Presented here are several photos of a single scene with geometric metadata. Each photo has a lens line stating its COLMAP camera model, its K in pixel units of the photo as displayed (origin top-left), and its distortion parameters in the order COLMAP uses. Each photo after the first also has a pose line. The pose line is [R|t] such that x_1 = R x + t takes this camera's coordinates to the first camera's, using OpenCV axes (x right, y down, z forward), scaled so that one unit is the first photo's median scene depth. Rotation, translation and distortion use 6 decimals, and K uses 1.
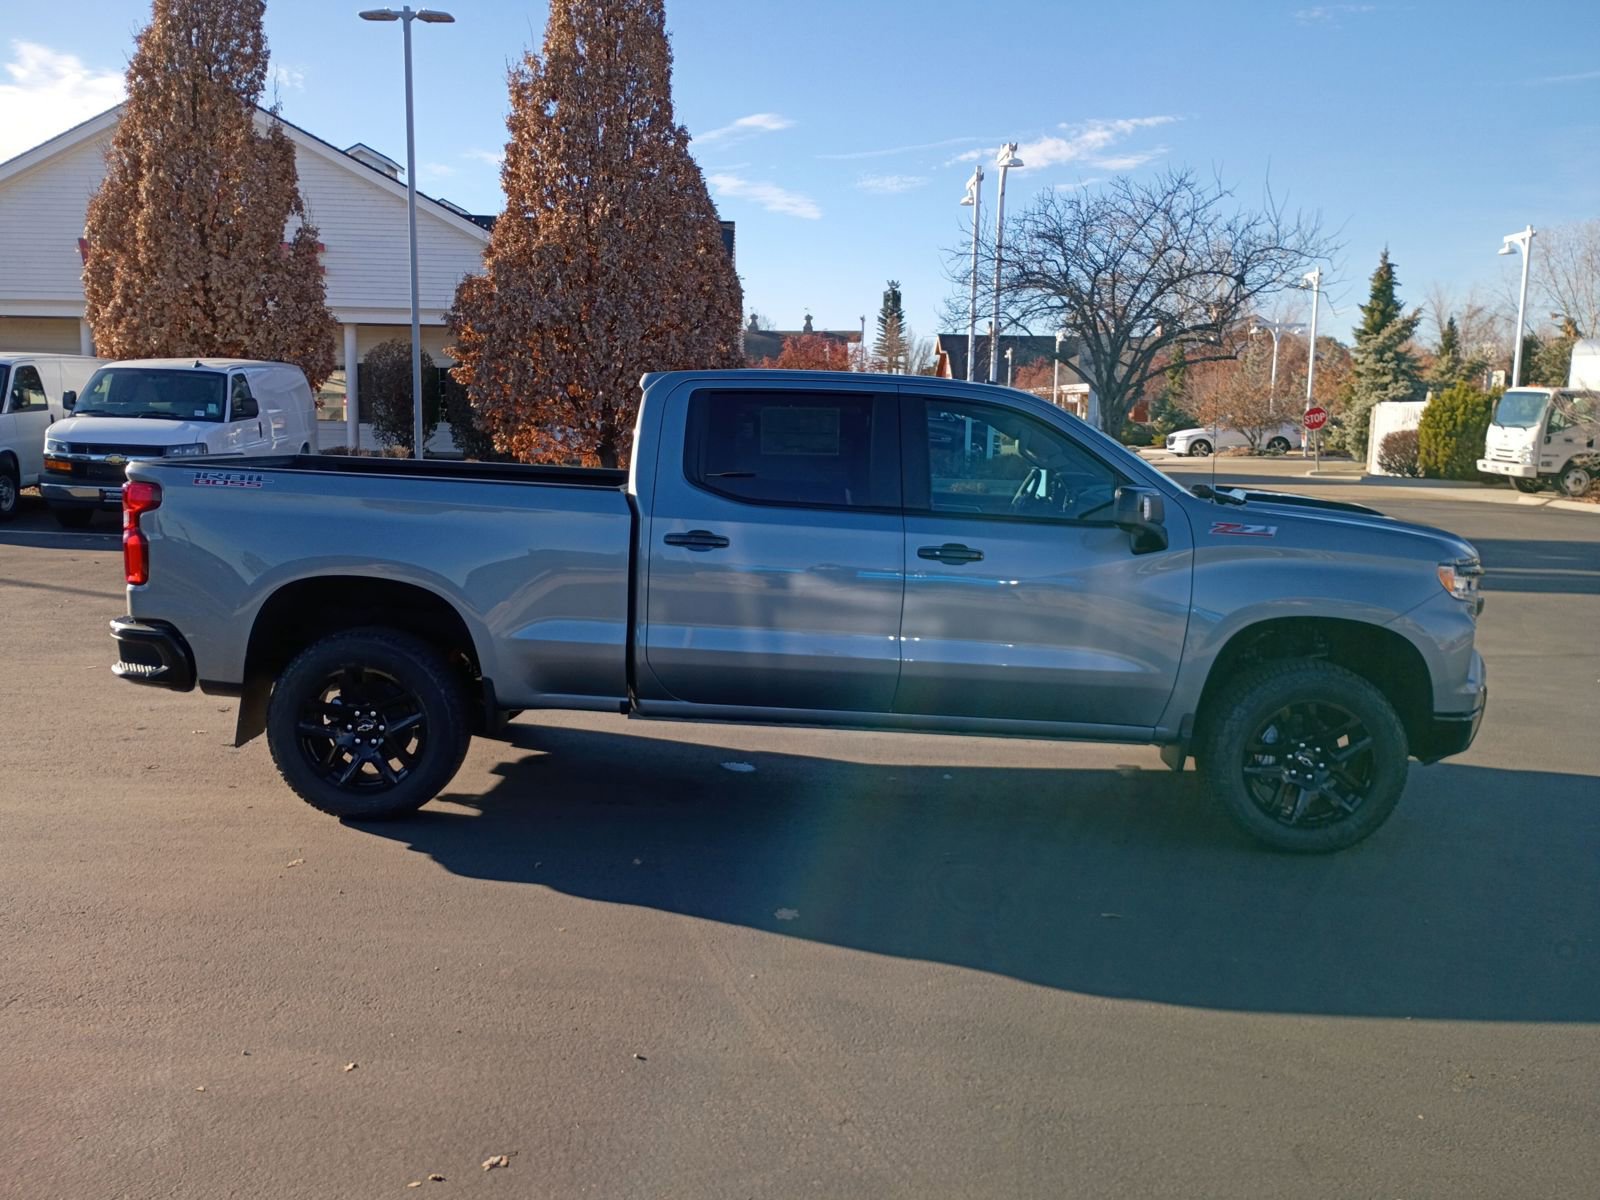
lens RADIAL K [[1384.1, 0, 800.0], [0, 1384.1, 600.0], [0, 0, 1]] dist [0.043630, -0.018189]
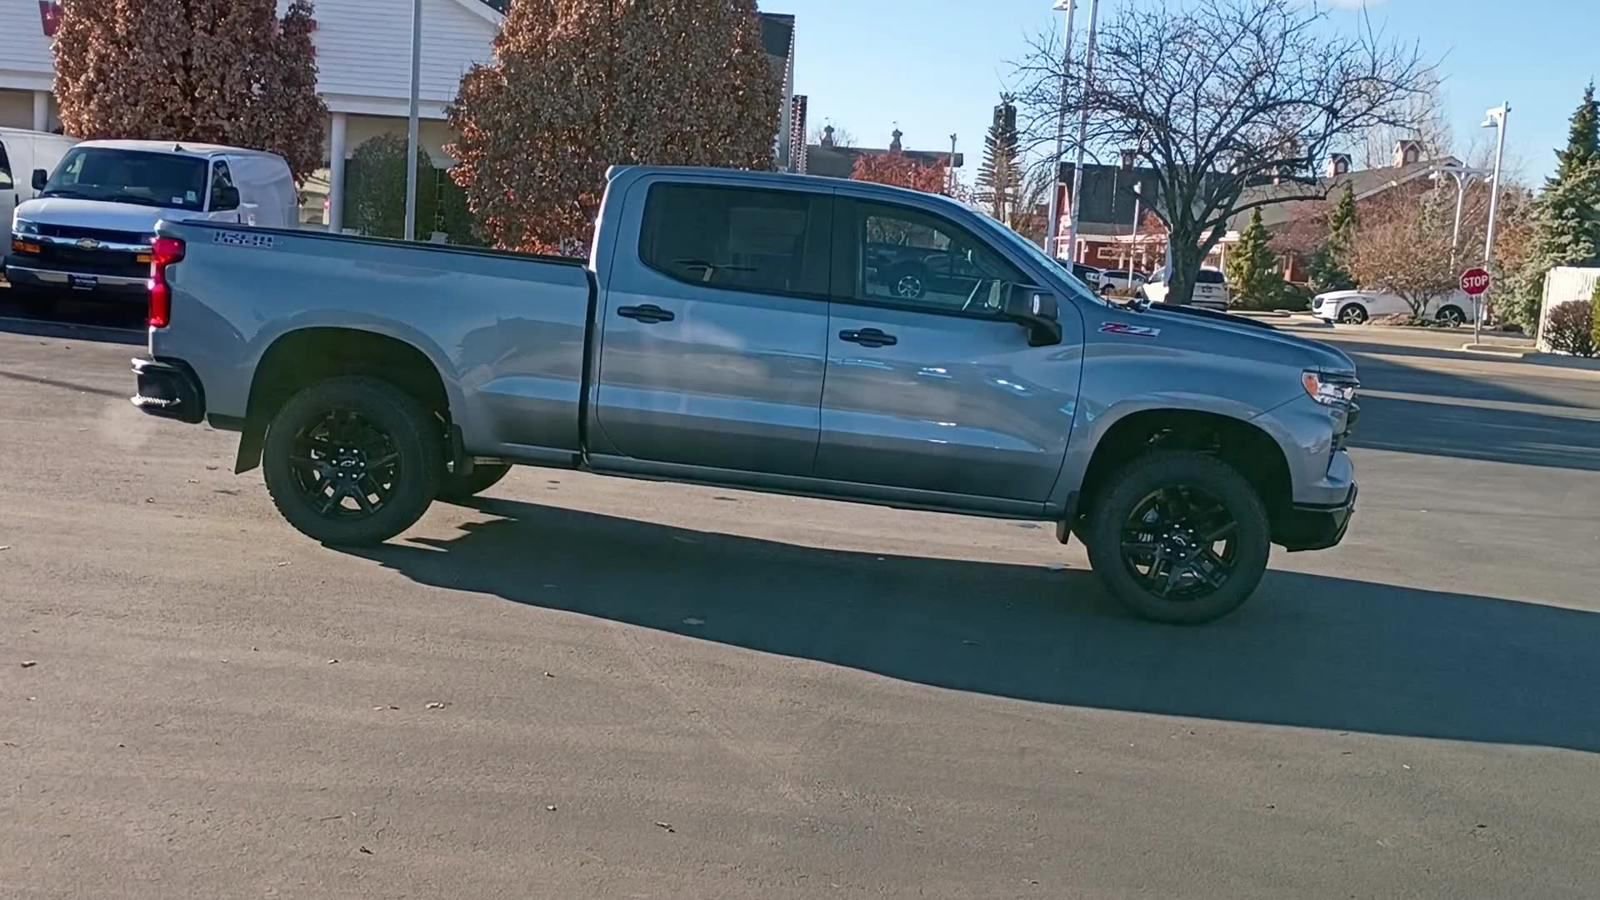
lens RADIAL K [[1772.7, 0, 828.4], [0, 1772.7, 452.1], [0, 0, 1]] dist [0.035206, 0.040655]
pose [[0.998058, 0.054226, -0.030645, 0.039018], [-0.054904, 0.998255, -0.021735, 0.029249], [0.029413, 0.023376, 0.999294, -0.139618]]
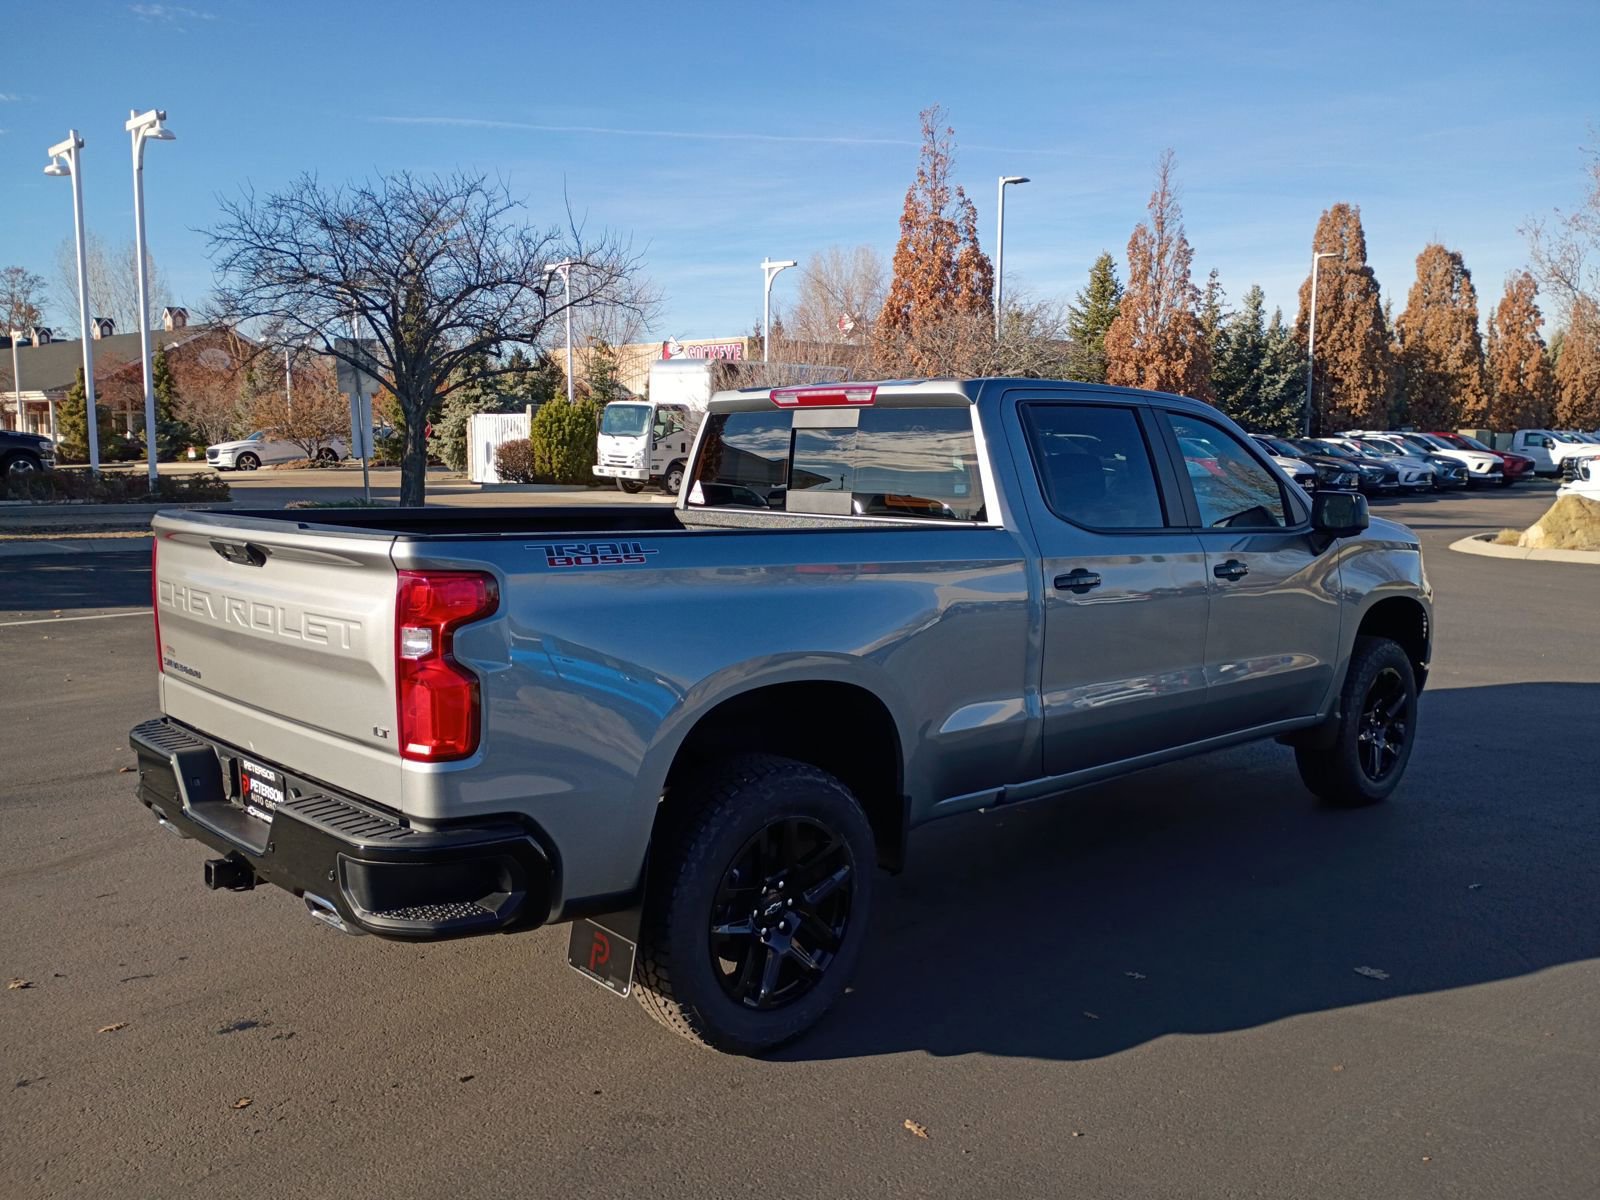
lens RADIAL K [[1346.9, 0, 852.0], [0, 1346.9, 599.0], [0, 0, 1]] dist [0.042664, -0.004167]
pose [[0.695985, -0.102642, 0.710683, -0.231563], [0.105927, 0.993579, 0.039763, -0.024485], [-0.710200, 0.047606, 0.702388, 0.161733]]
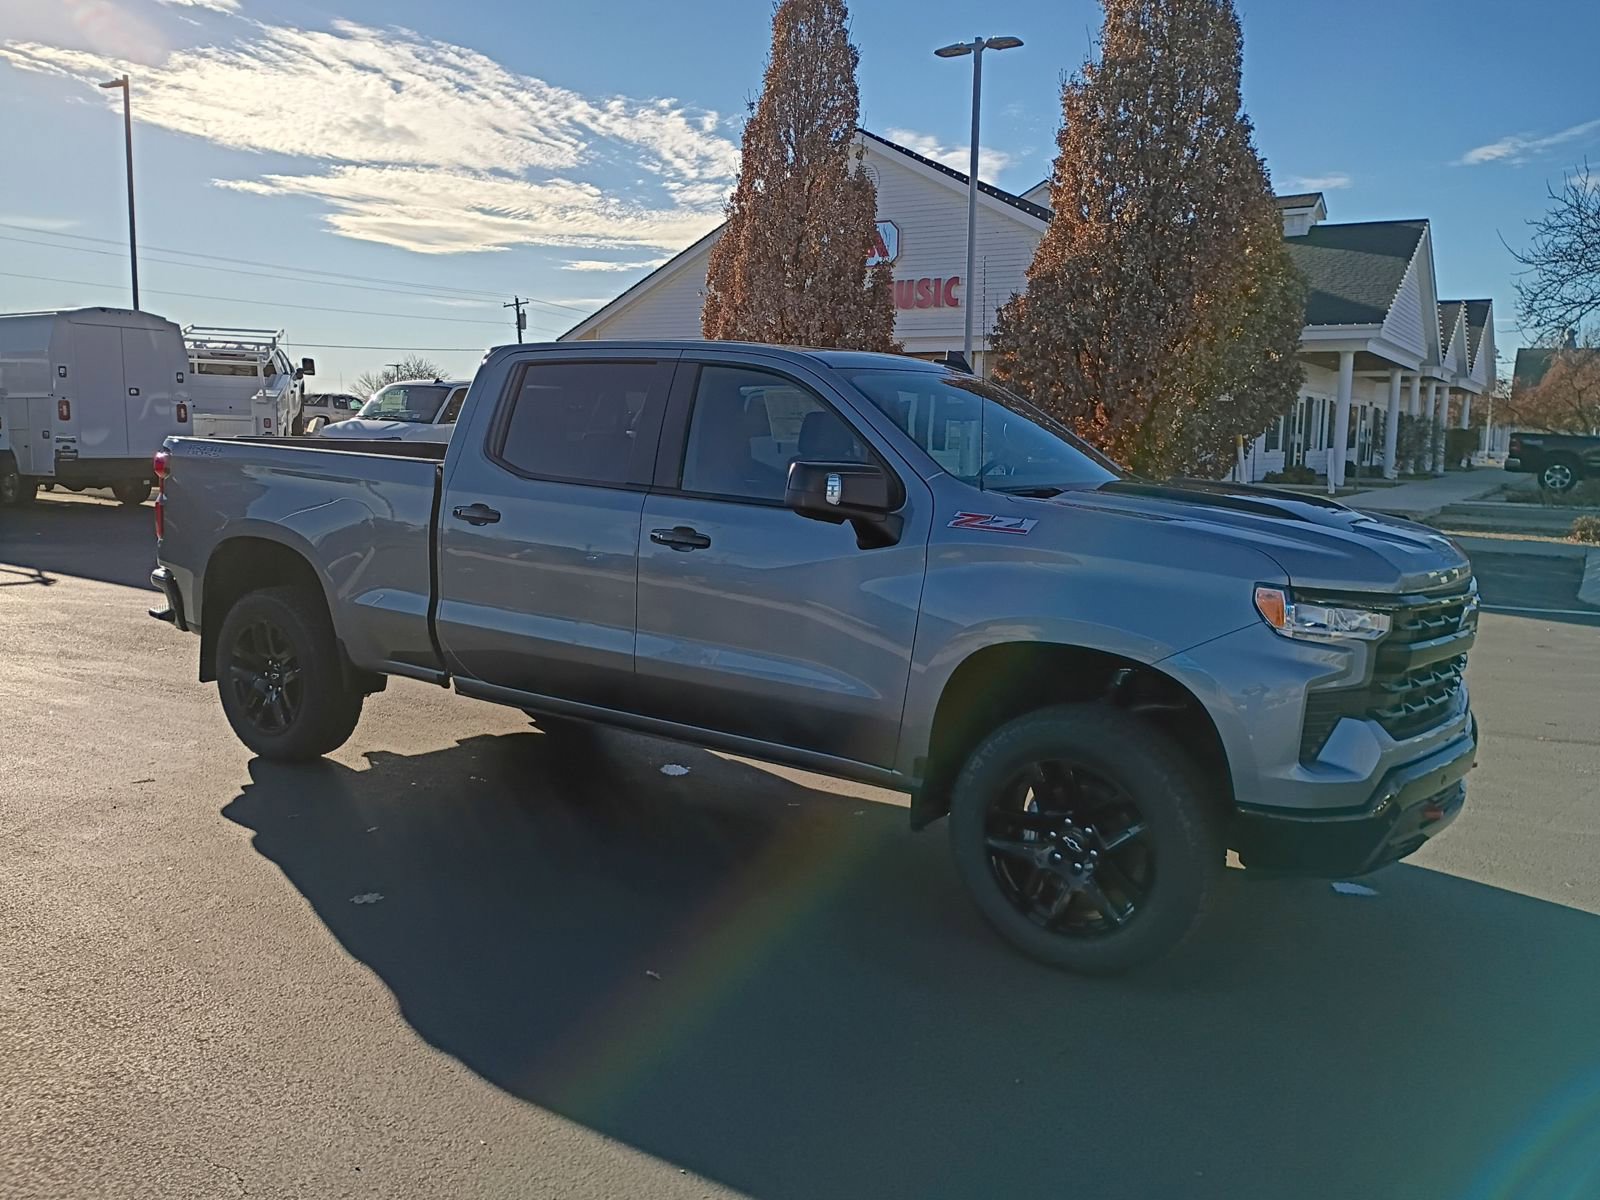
lens RADIAL K [[1370.1, 0, 789.6], [0, 1370.1, 600.3], [0, 0, 1]] dist [0.050961, -0.016098]
pose [[0.828448, 0.064220, -0.556372, 0.203134], [-0.078171, 0.996939, -0.001324, 0.000321], [0.554584, 0.044589, 0.830933, 0.100239]]
